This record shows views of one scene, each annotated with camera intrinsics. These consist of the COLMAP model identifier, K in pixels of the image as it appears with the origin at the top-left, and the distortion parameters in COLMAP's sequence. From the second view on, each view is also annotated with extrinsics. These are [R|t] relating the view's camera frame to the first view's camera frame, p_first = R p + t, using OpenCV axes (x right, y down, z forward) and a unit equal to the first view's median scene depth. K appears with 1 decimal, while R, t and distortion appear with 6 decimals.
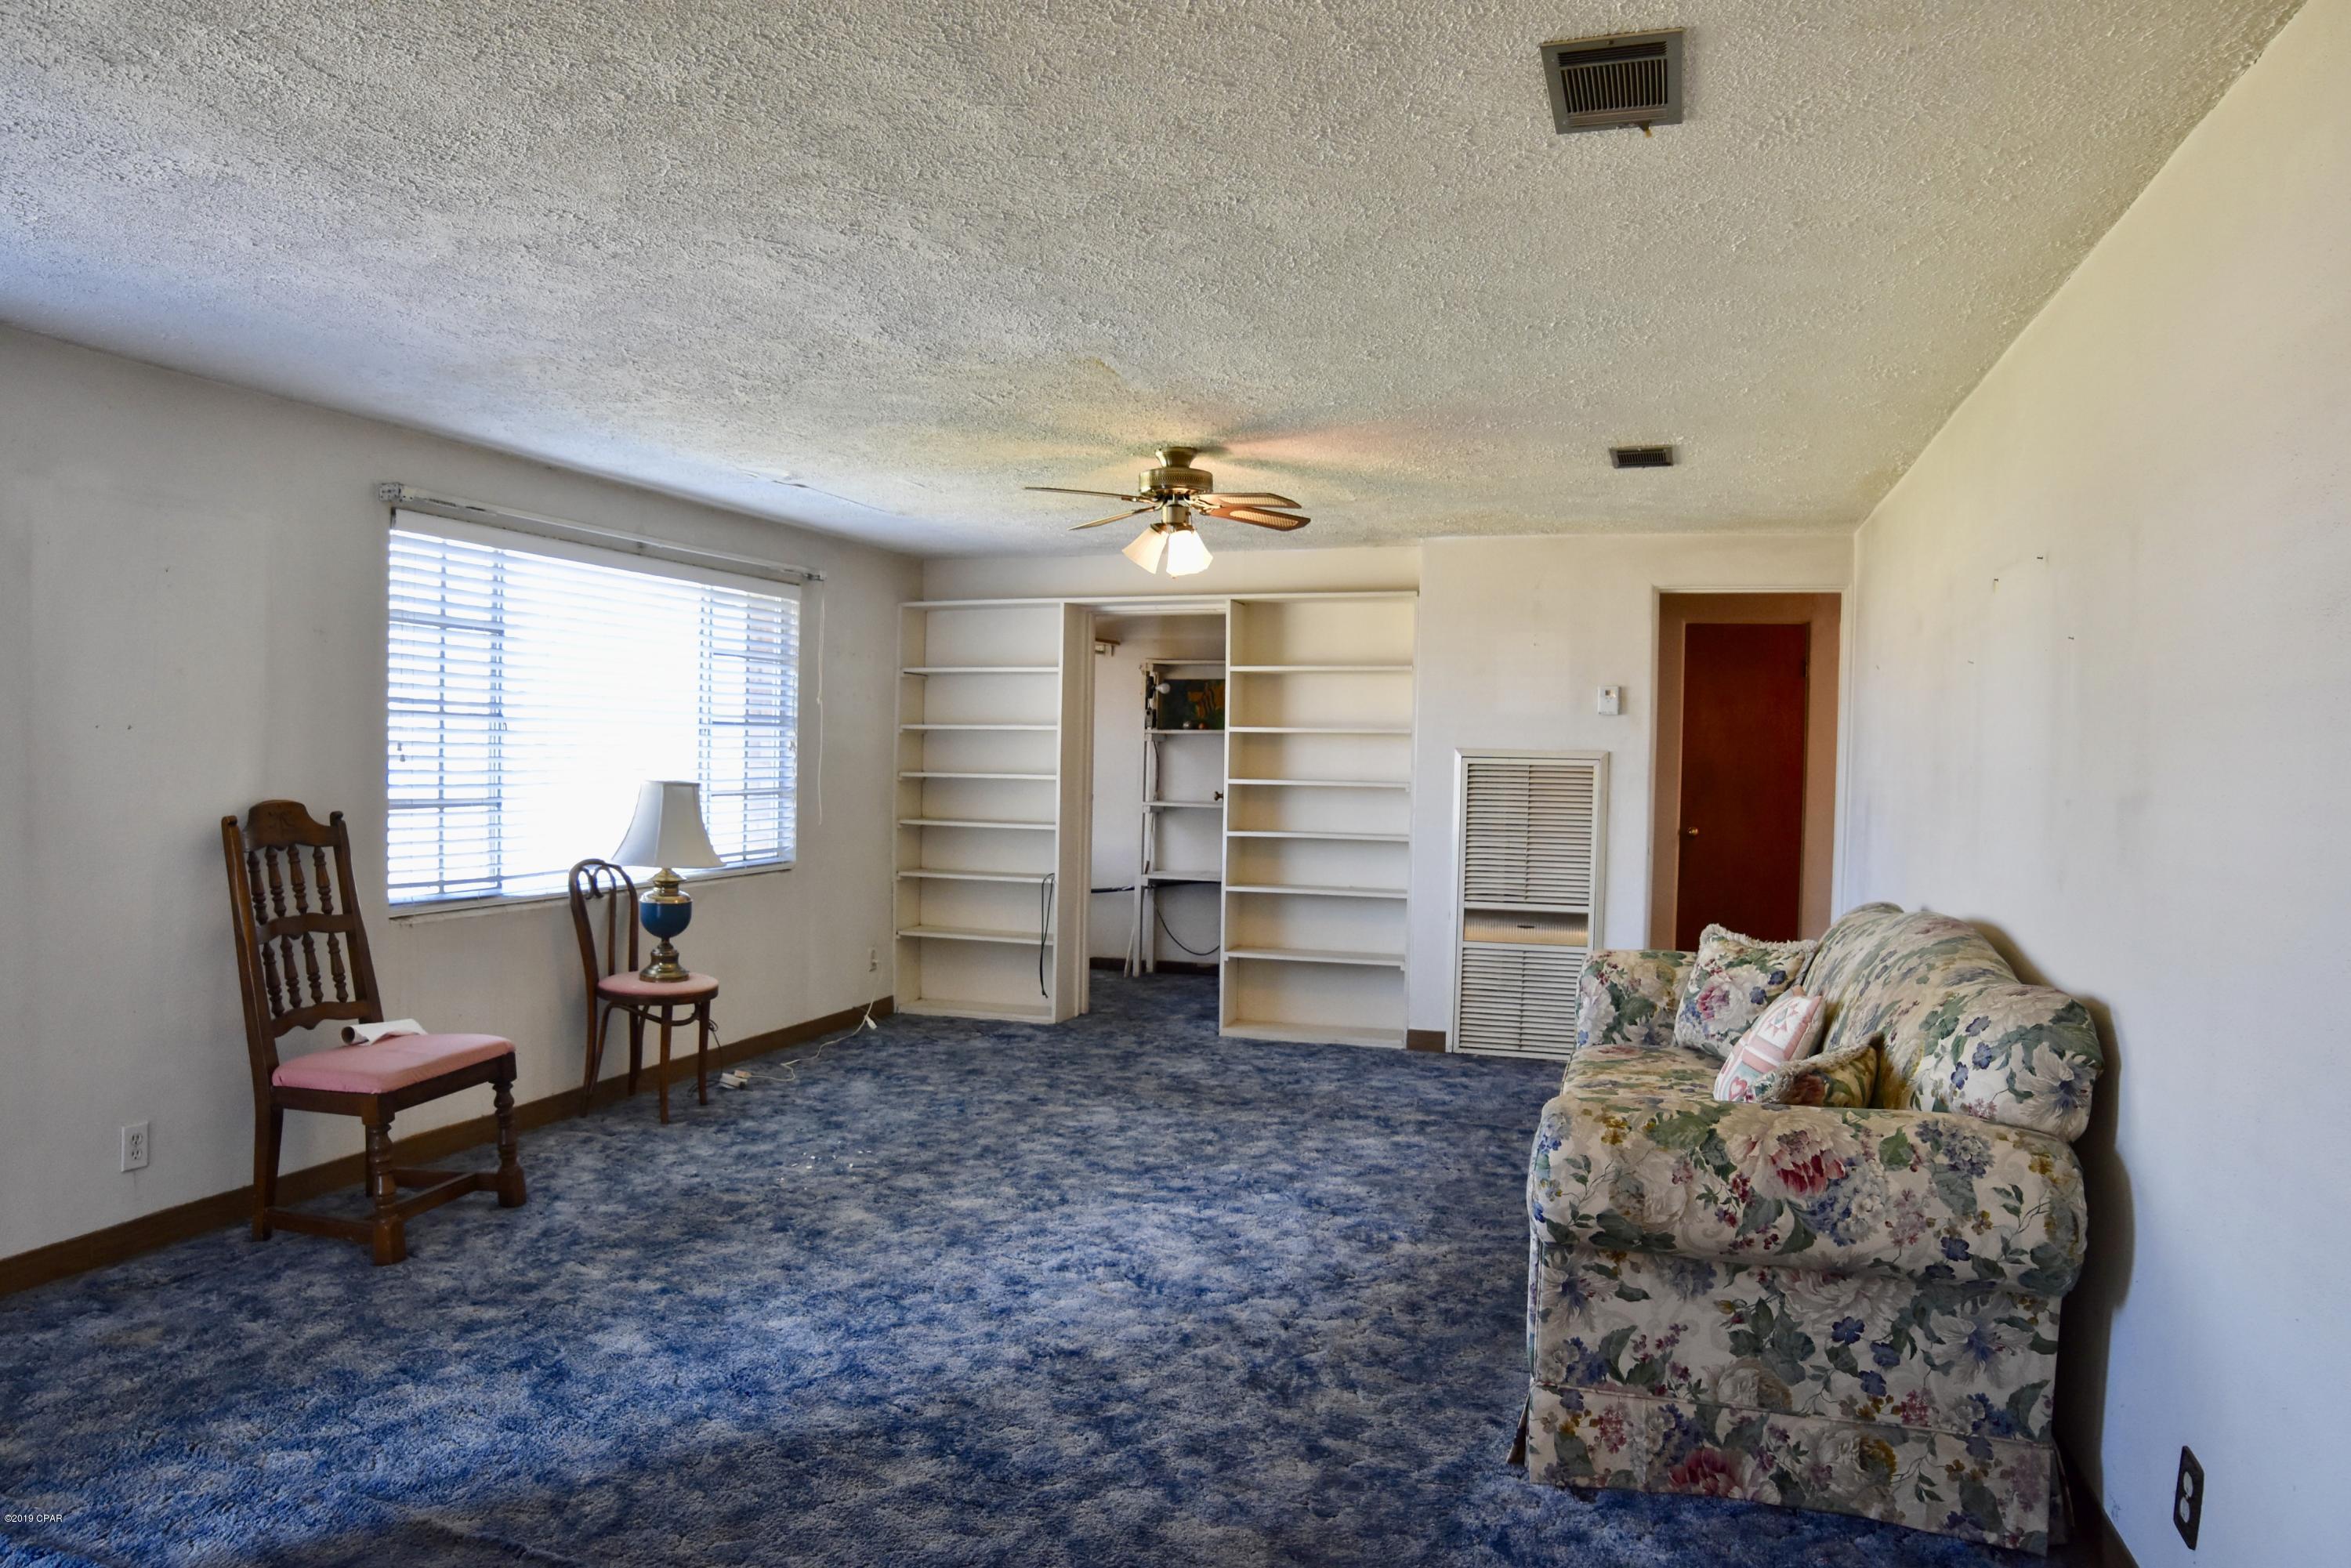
lens RADIAL K [[1454.4, 0, 1188.6], [0, 1454.4, 796.3], [0, 0, 1]] dist [-0.118253, 0.049105]
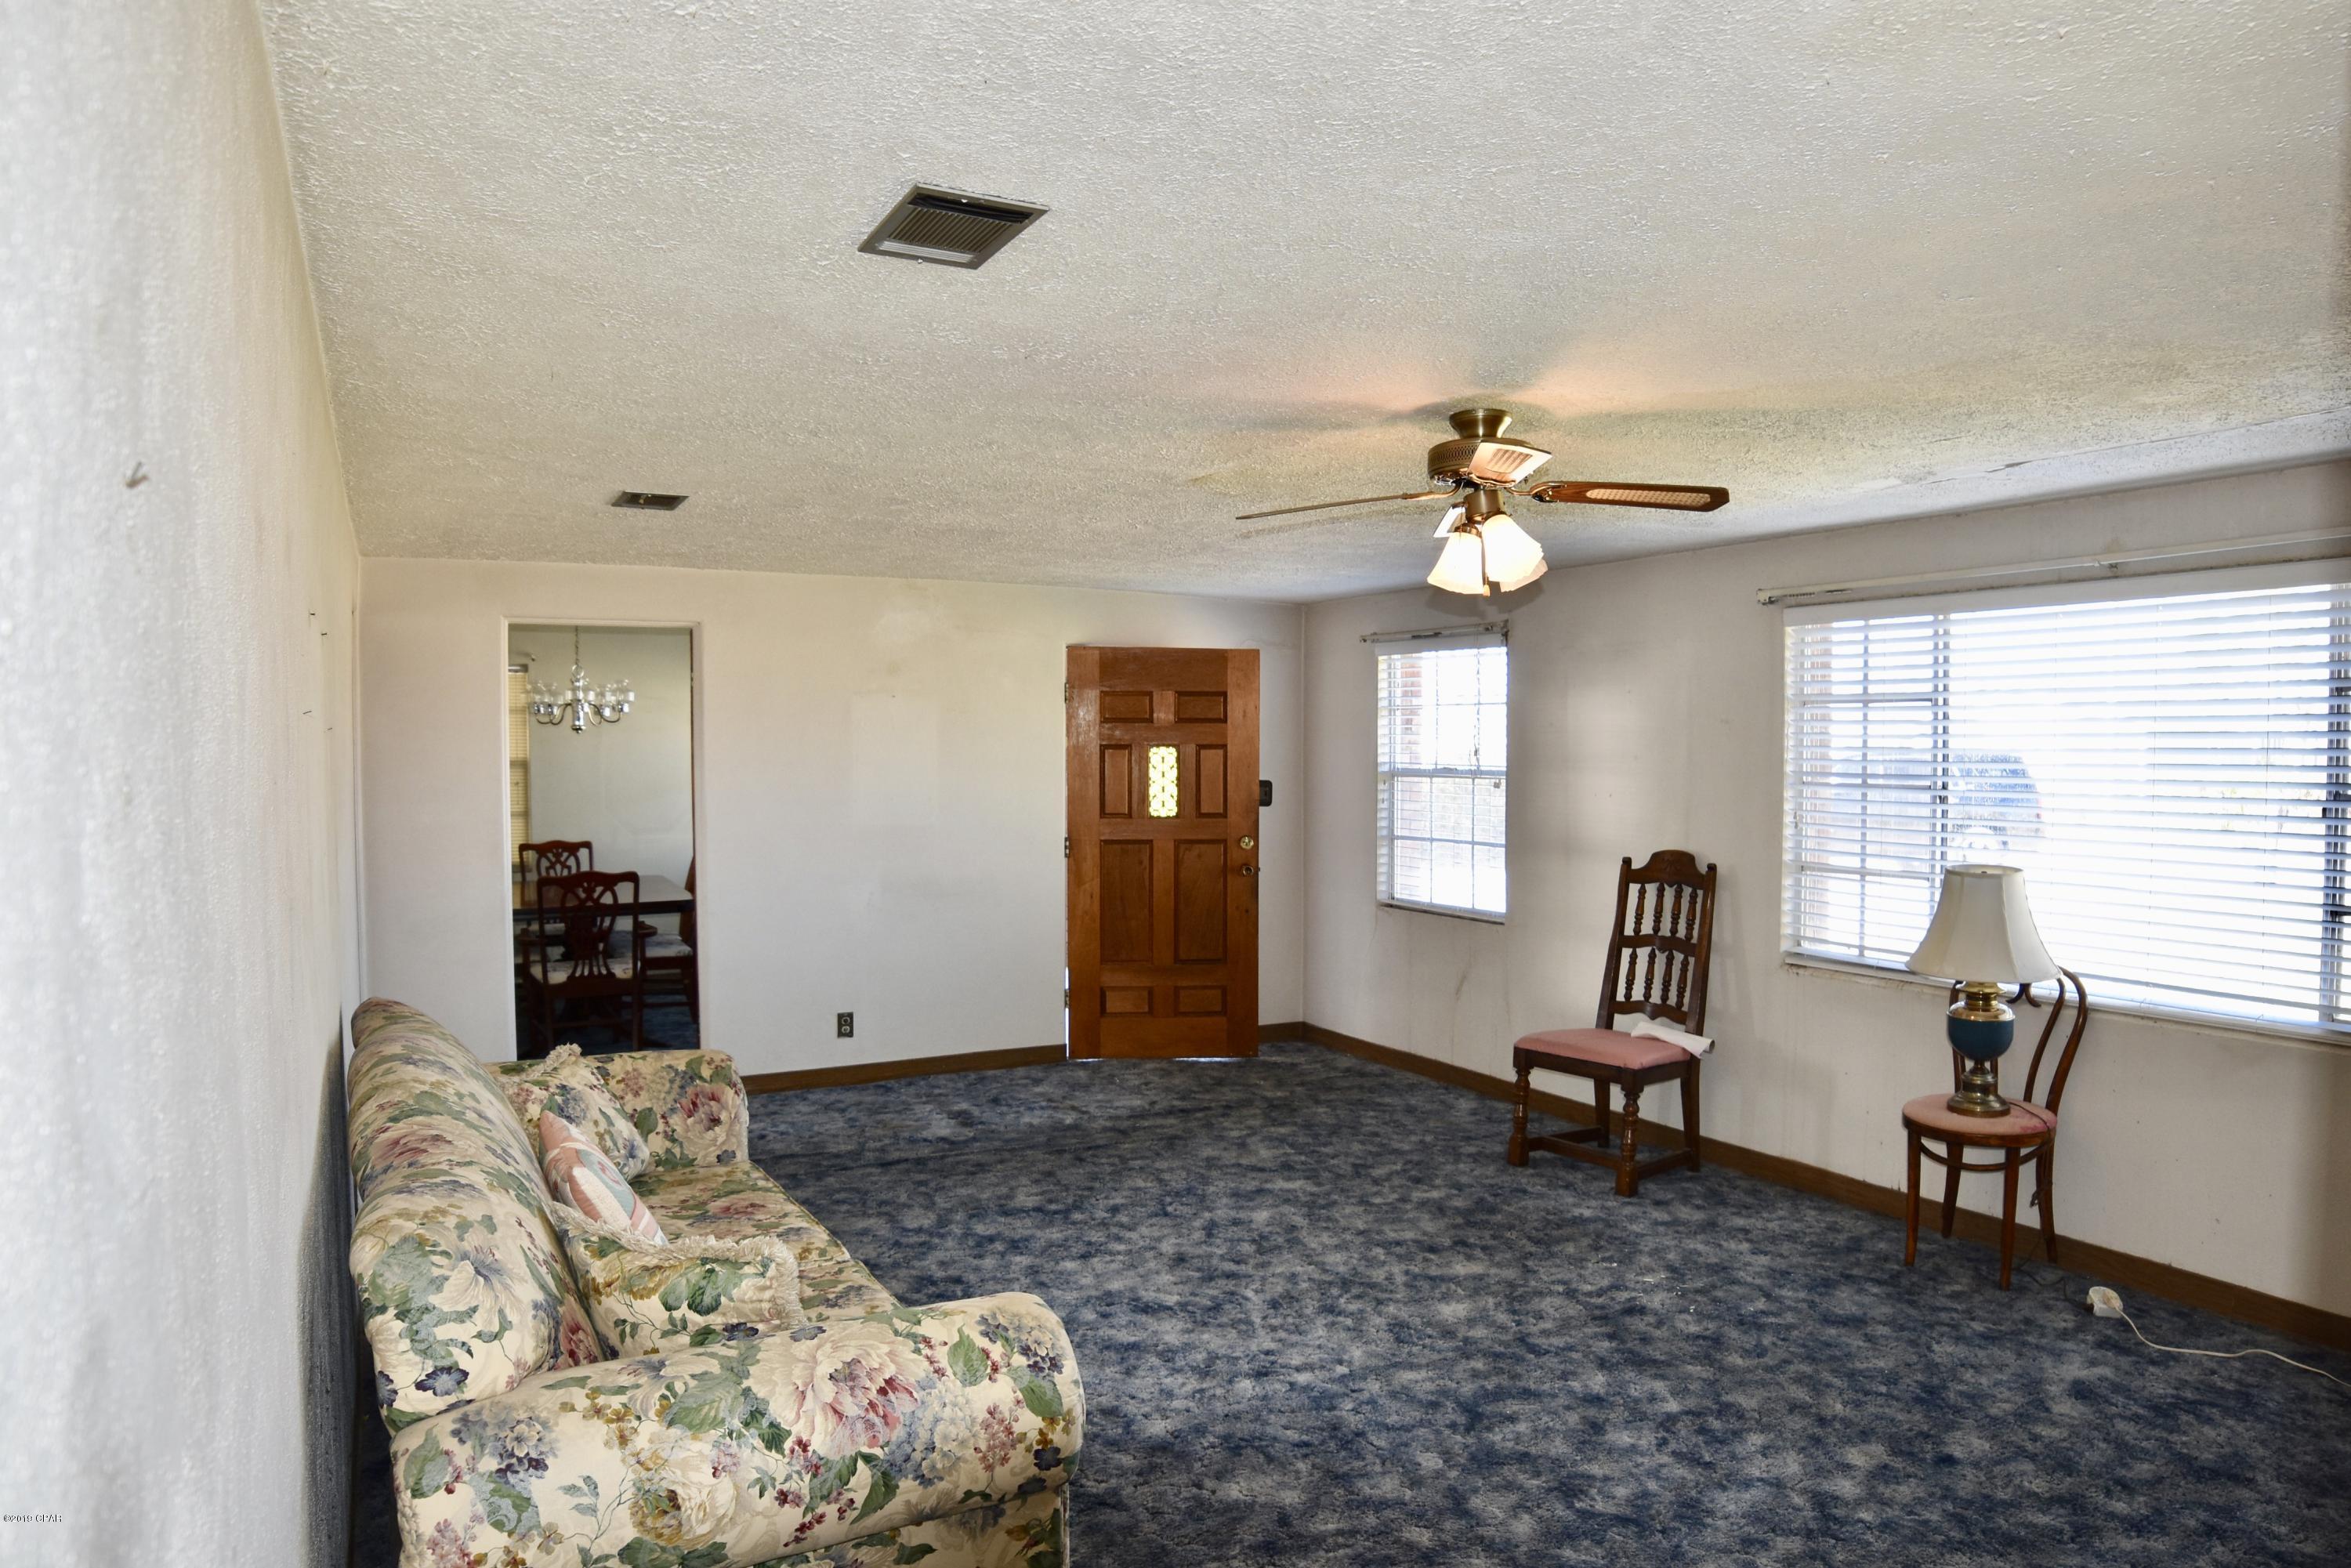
lens RADIAL K [[1454.4, 0, 1188.6], [0, 1454.4, 796.3], [0, 0, 1]] dist [-0.118253, 0.049105]
pose [[-0.671377, 0.004790, -0.741101, 0.685025], [-0.038338, 0.998416, 0.041185, -0.087185], [0.740124, 0.056063, -0.670129, 1.552602]]
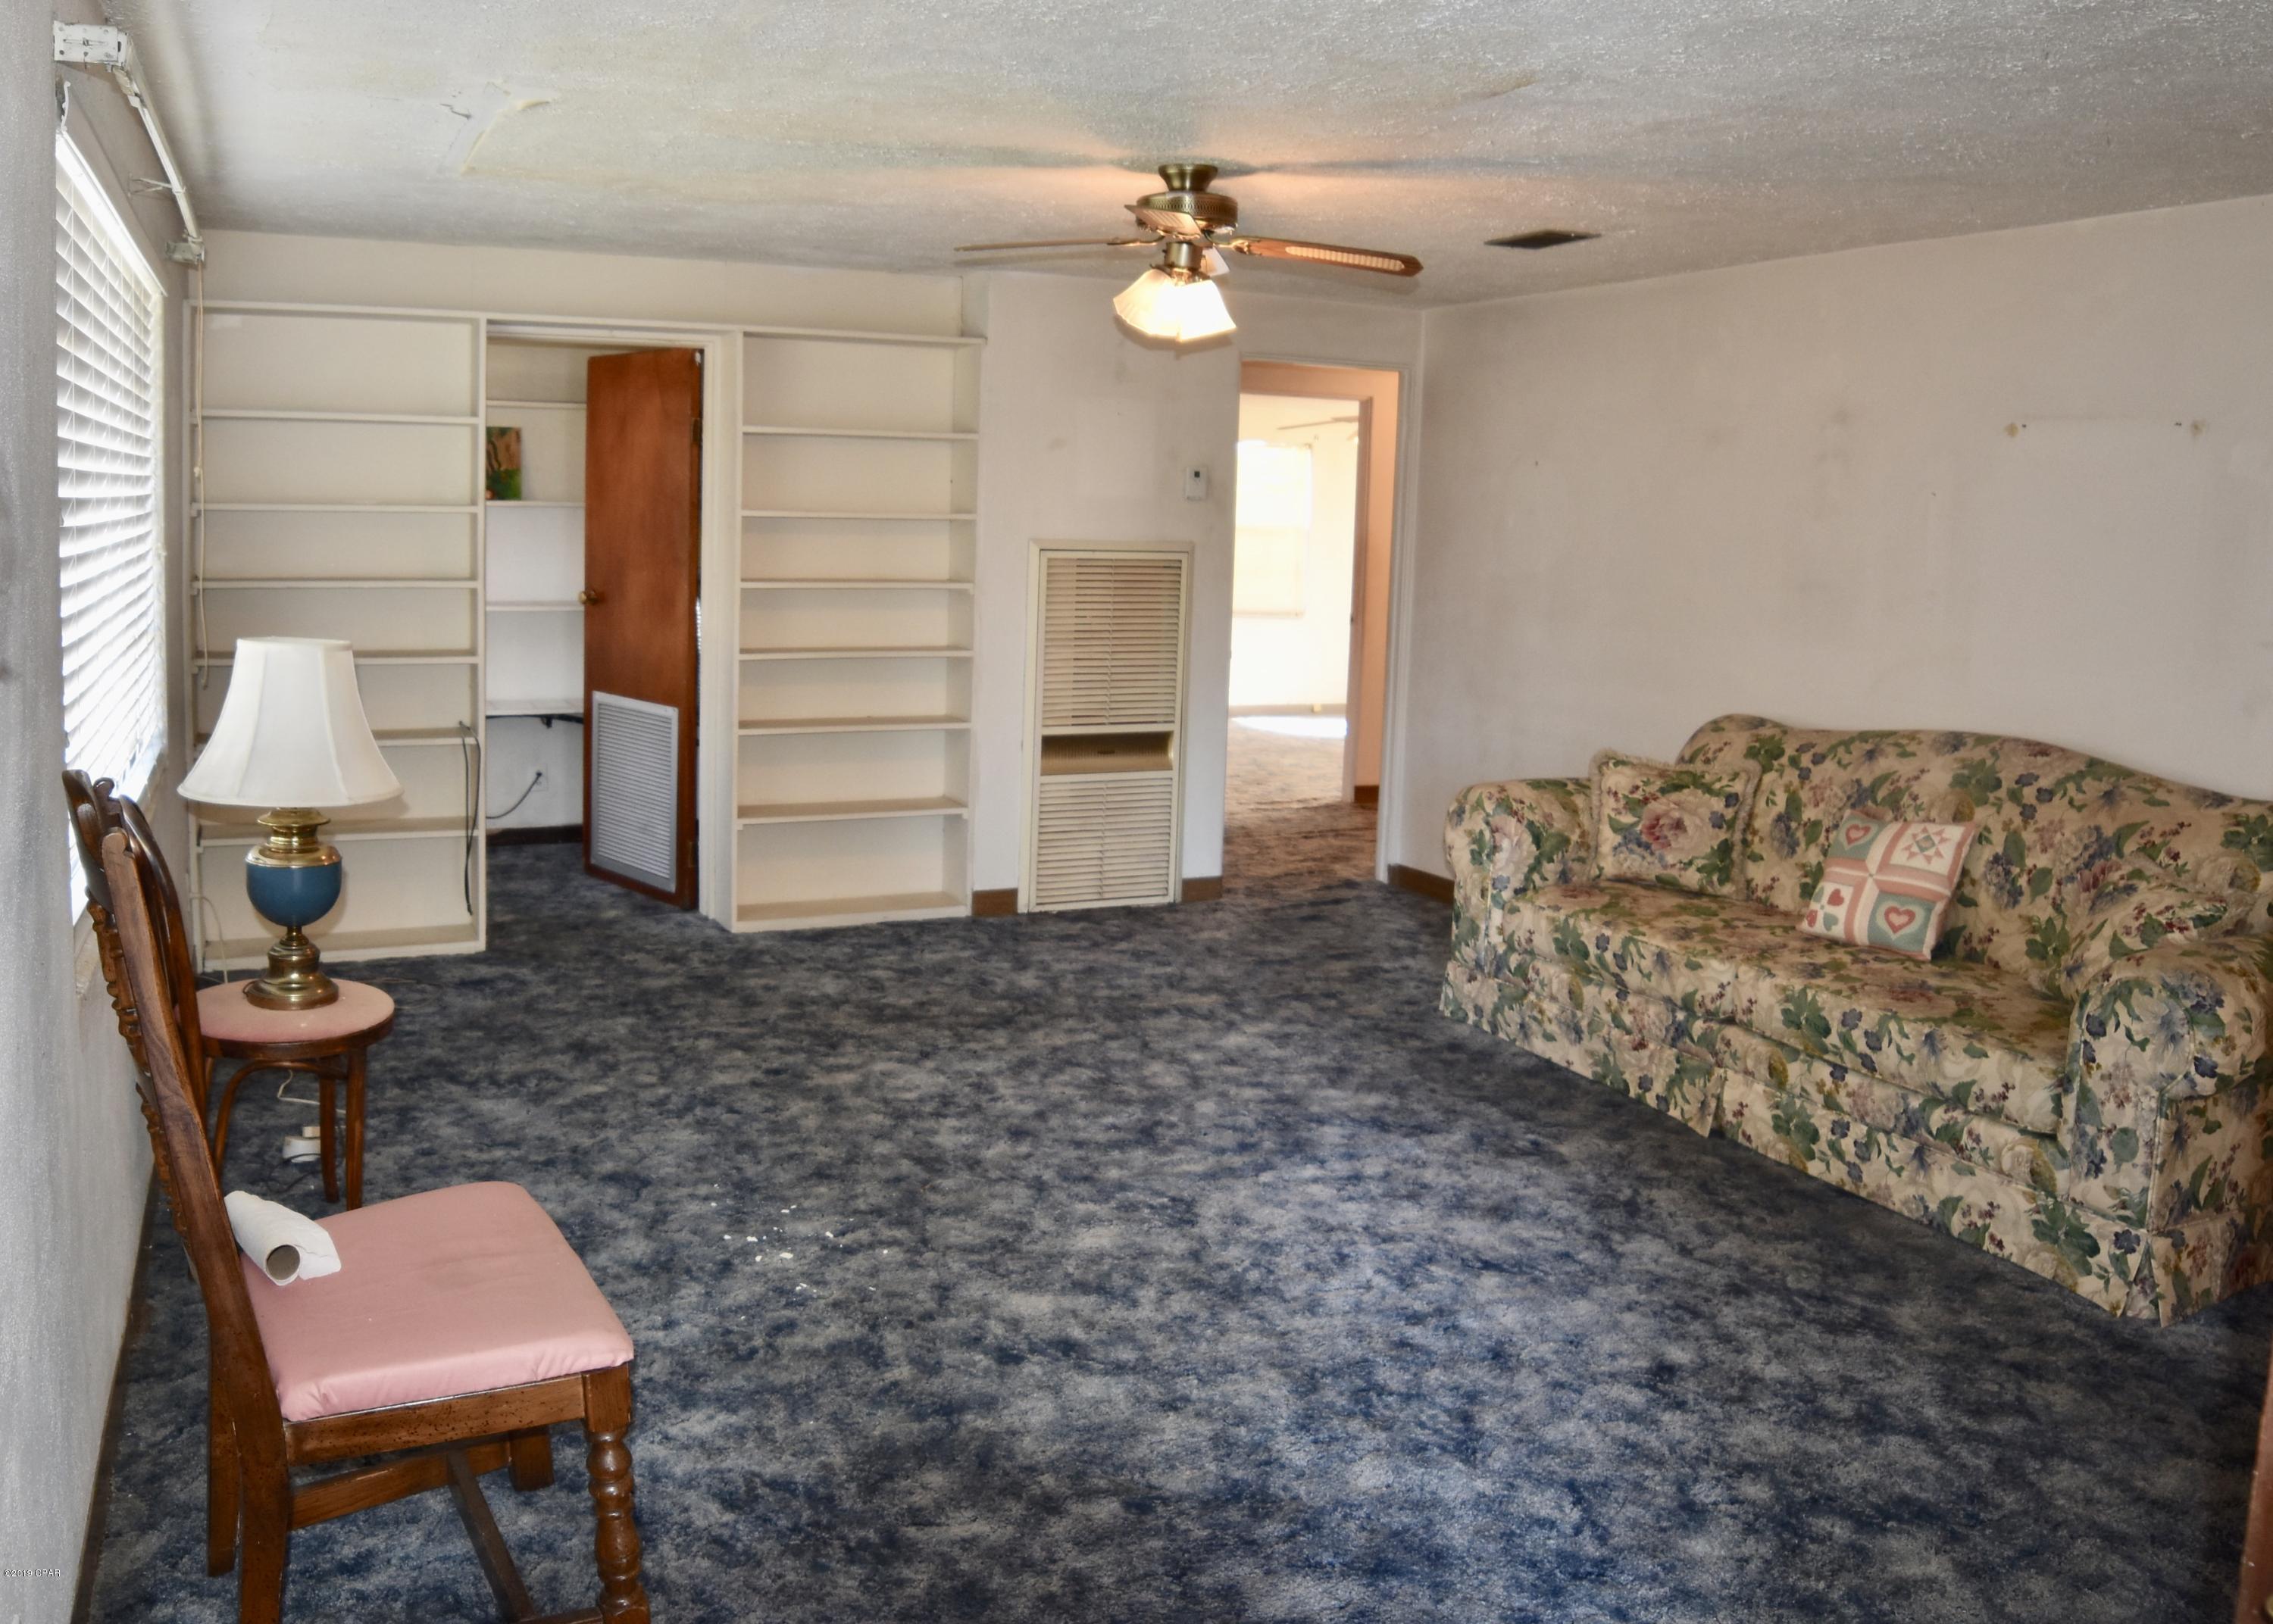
lens RADIAL K [[1762.8, 0, 998.1], [0, 1762.8, 710.0], [0, 0, 1]] dist [-0.124513, 0.053581]
pose [[0.760808, -0.072743, 0.644888, -0.755224], [0.008304, 0.994708, 0.102405, -0.063541], [-0.648924, -0.072556, 0.757386, 0.428454]]
